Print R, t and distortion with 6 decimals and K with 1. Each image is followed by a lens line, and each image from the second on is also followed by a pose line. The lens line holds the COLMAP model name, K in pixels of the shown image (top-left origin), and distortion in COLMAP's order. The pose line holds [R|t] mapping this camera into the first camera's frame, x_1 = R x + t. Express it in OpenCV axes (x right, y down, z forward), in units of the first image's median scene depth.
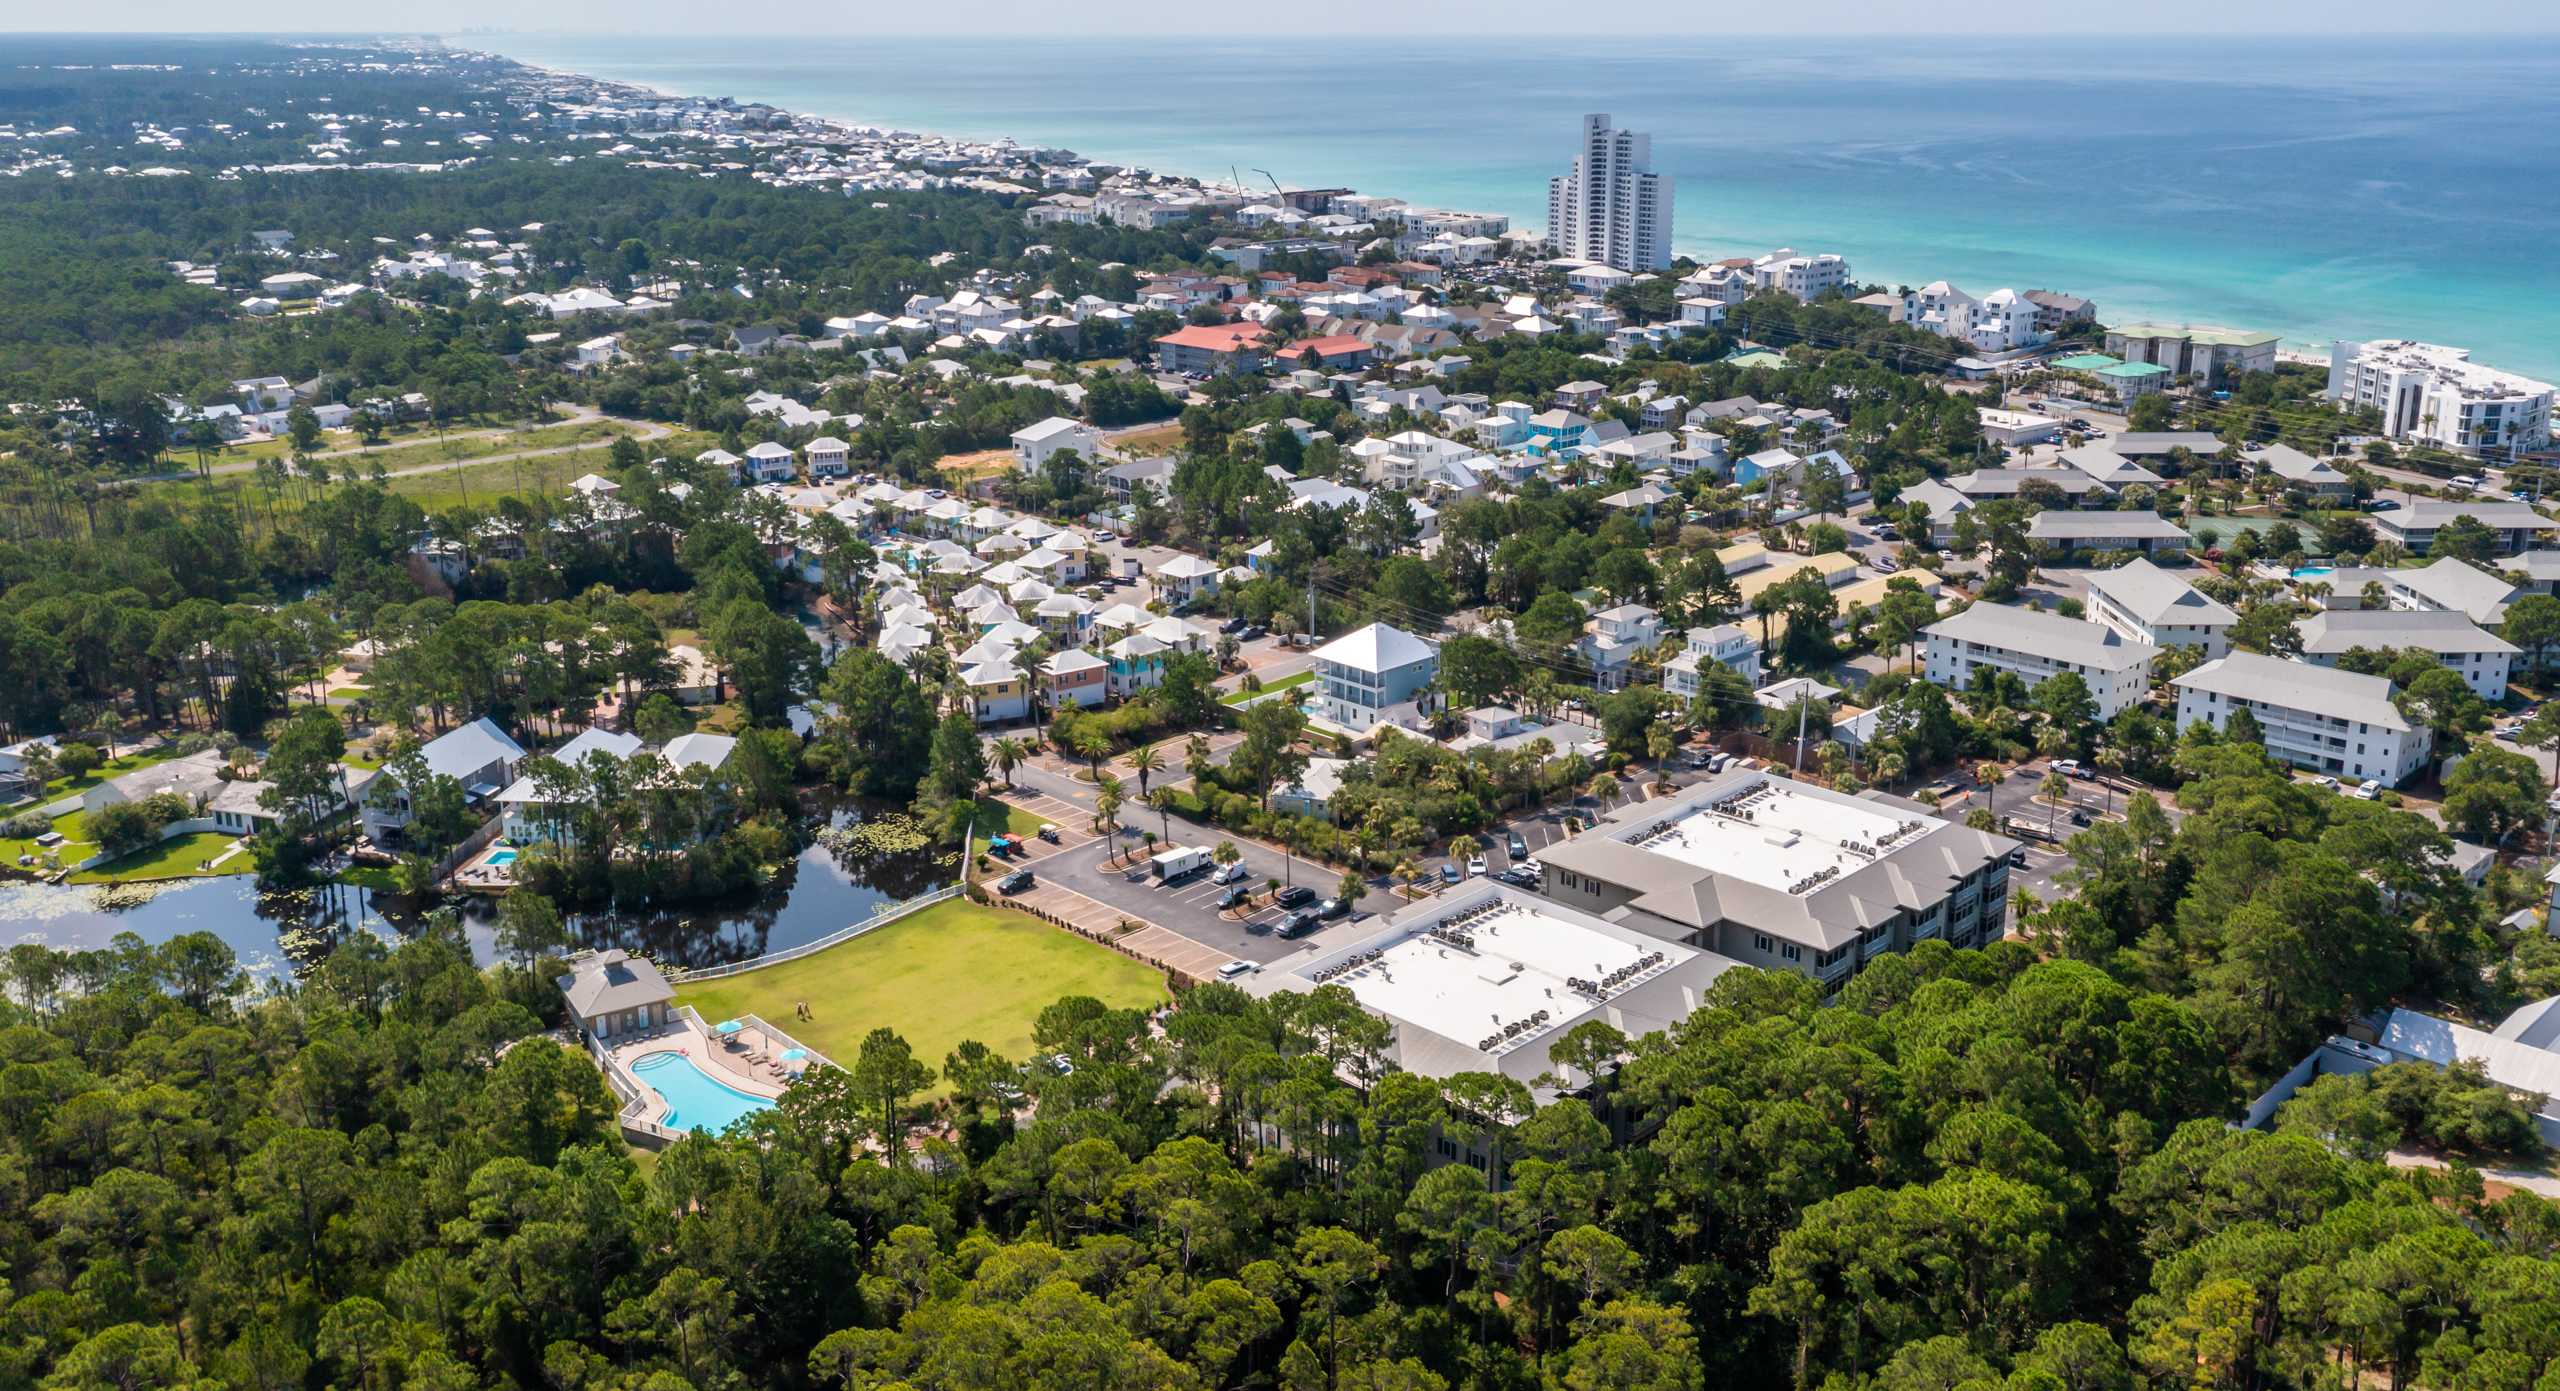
lens RADIAL K [[2125.1, 0, 1280.0], [0, 2125.1, 695.5], [0, 0, 1]] dist [0.006173, 0.000379]
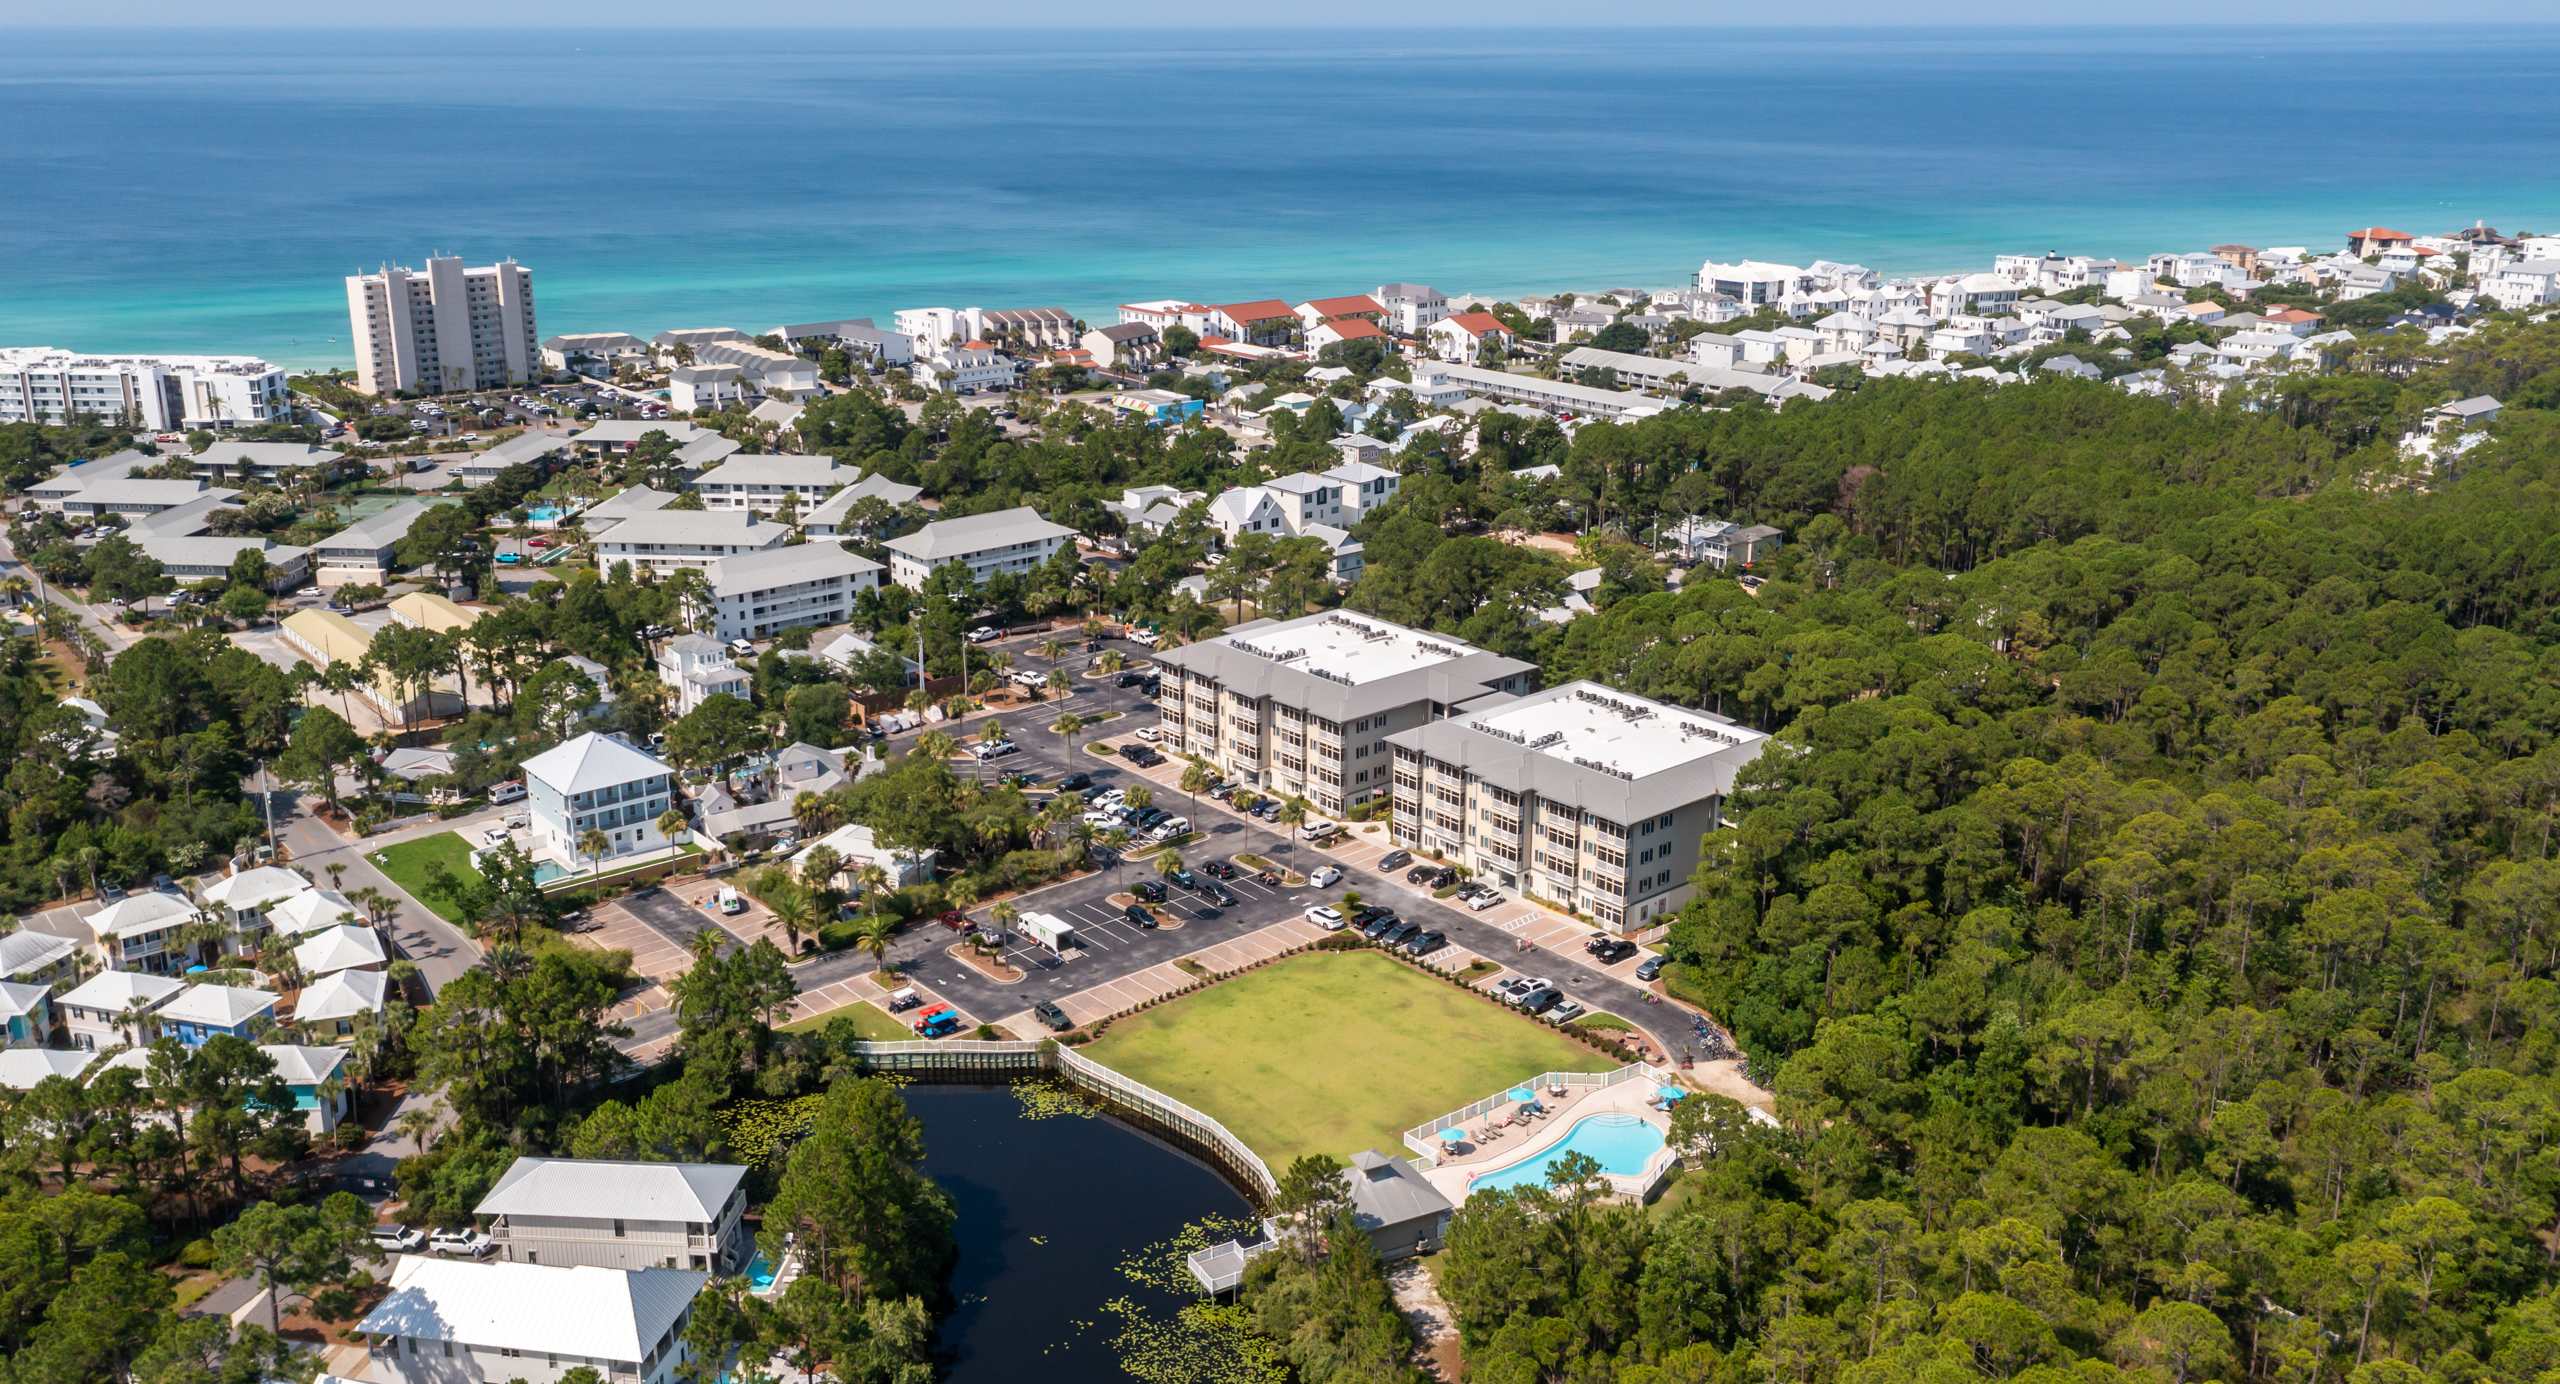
lens RADIAL K [[2125.1, 0, 1280.0], [0, 2125.1, 692.0], [0, 0, 1]] dist [0.006173, 0.000379]
pose [[0.086615, -0.298787, 0.950381, -0.626260], [0.296940, 0.918348, 0.261654, -0.162580], [-0.950960, 0.259543, 0.168264, 0.504701]]
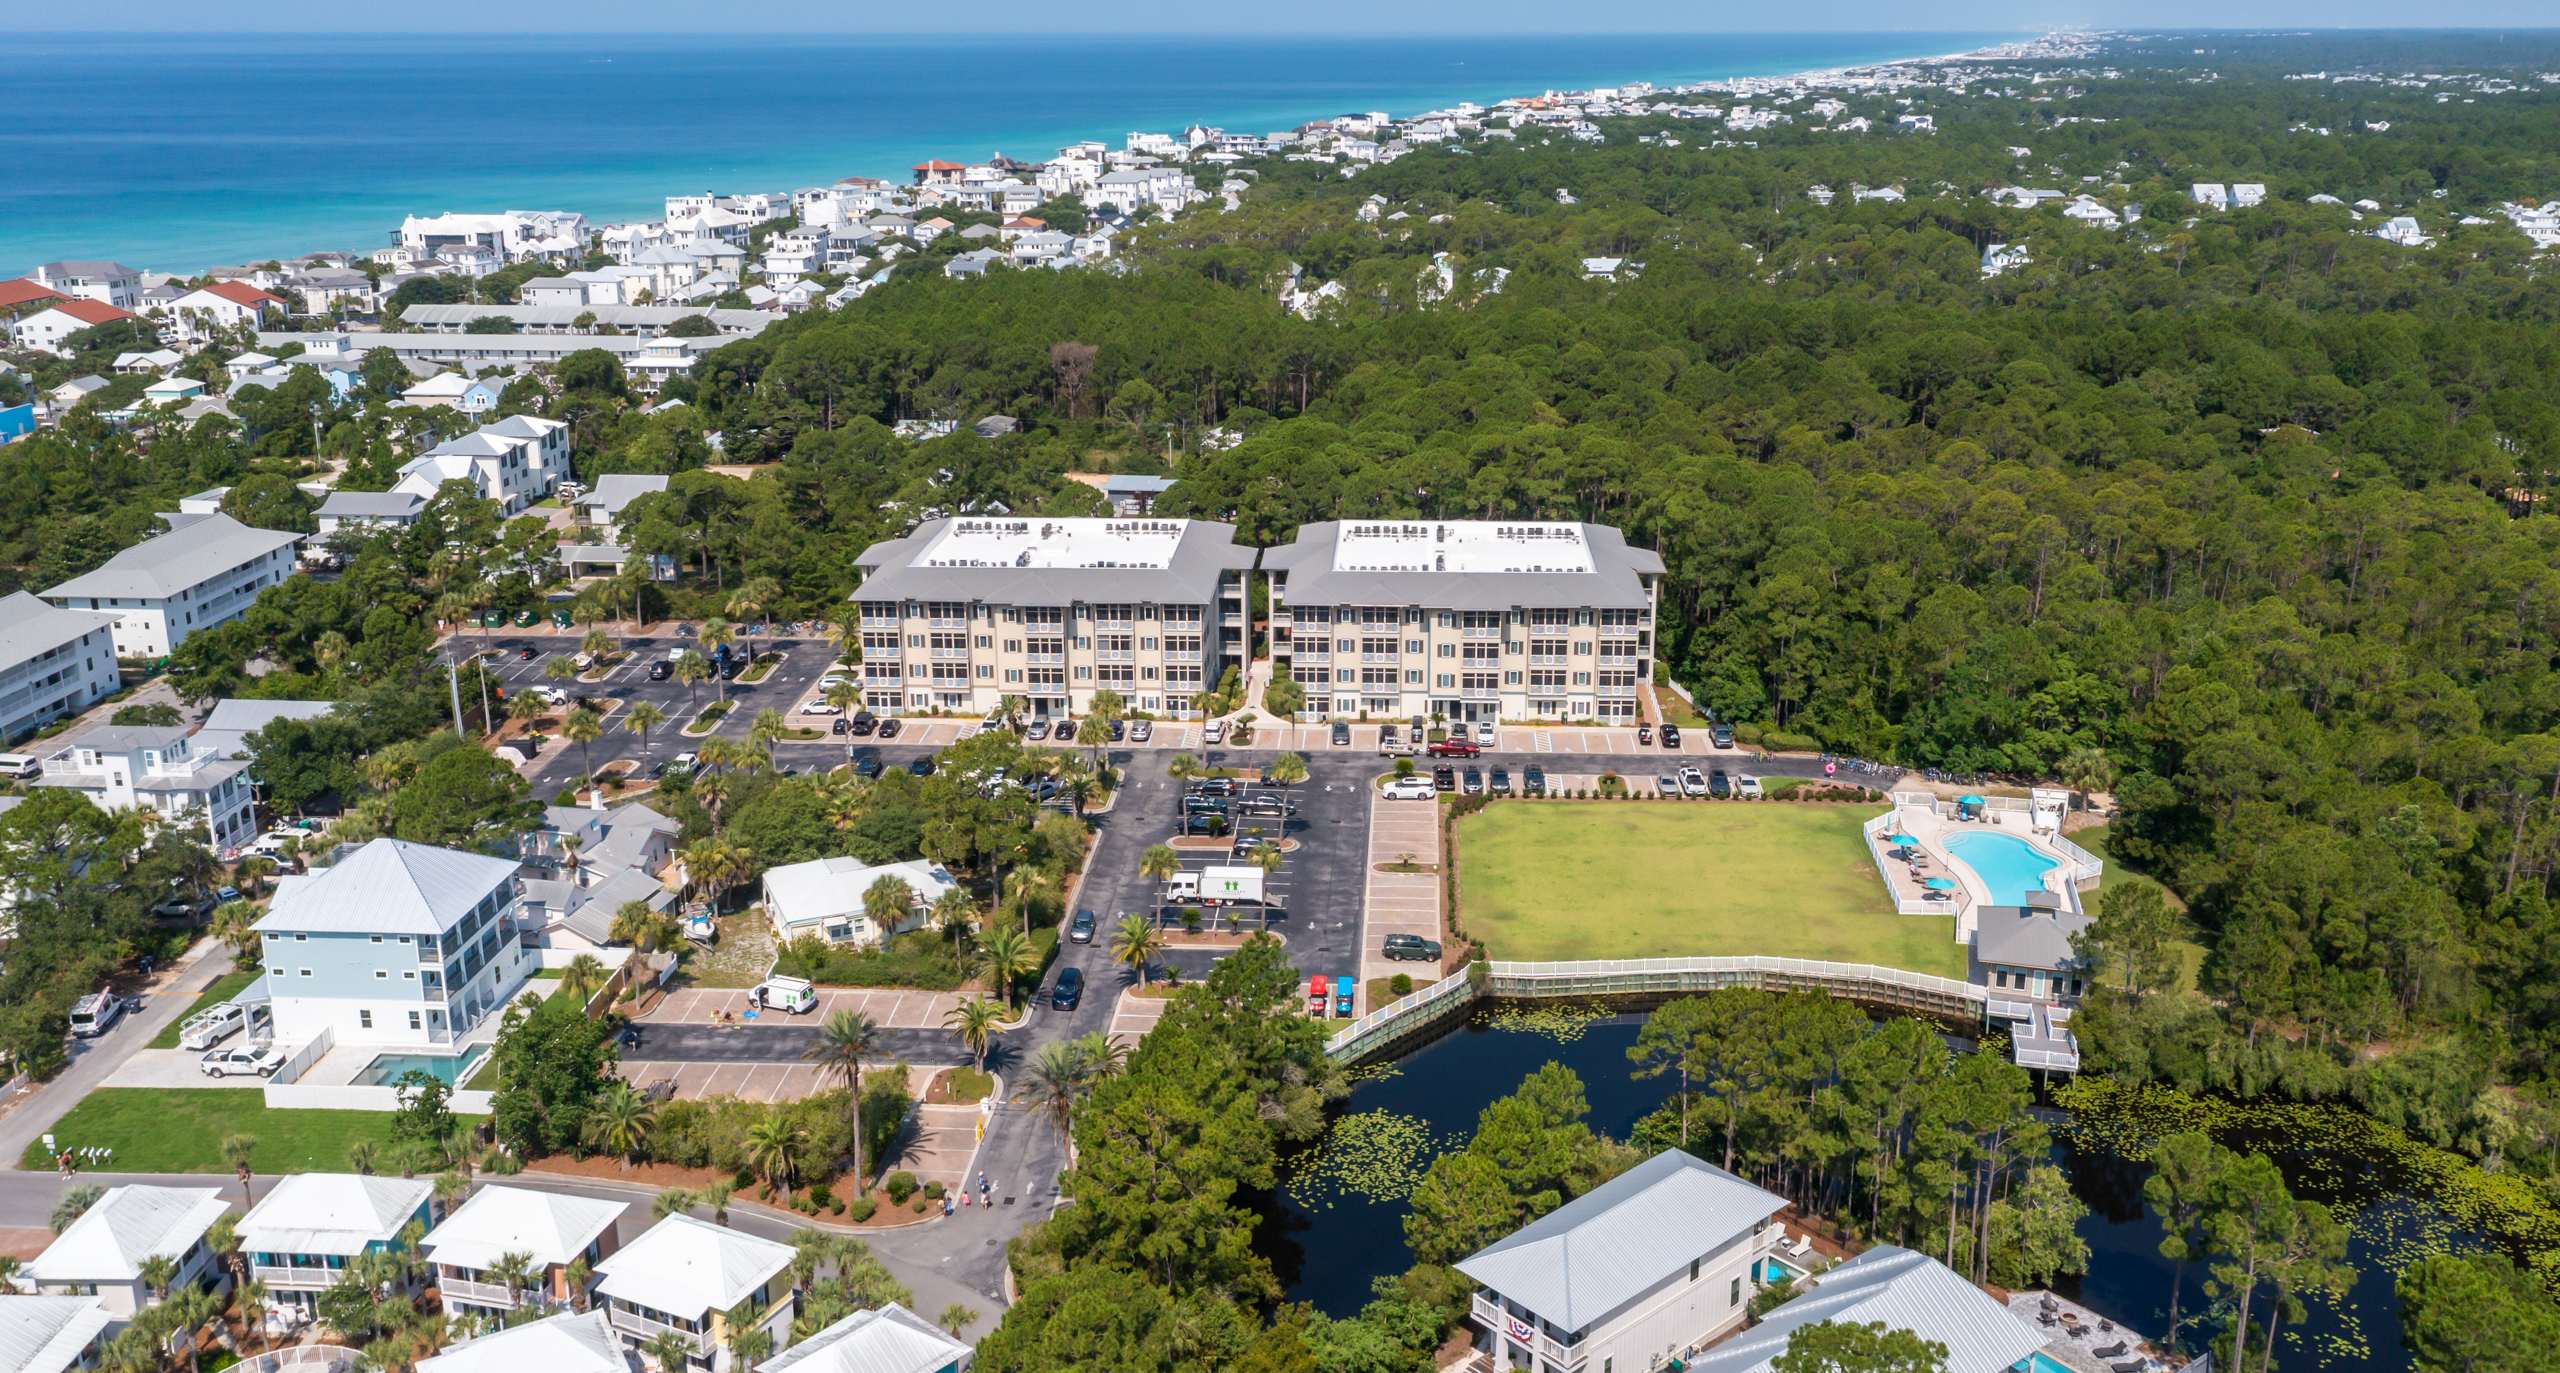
lens RADIAL K [[2116.7, 0, 1291.2], [0, 2116.7, 679.2], [0, 0, 1]] dist [0.008665, 0.005628]
pose [[-0.674485, -0.213988, 0.706597, -0.394986], [0.219199, 0.855875, 0.468433, -0.224693], [-0.704998, 0.470836, -0.530369, 0.939551]]
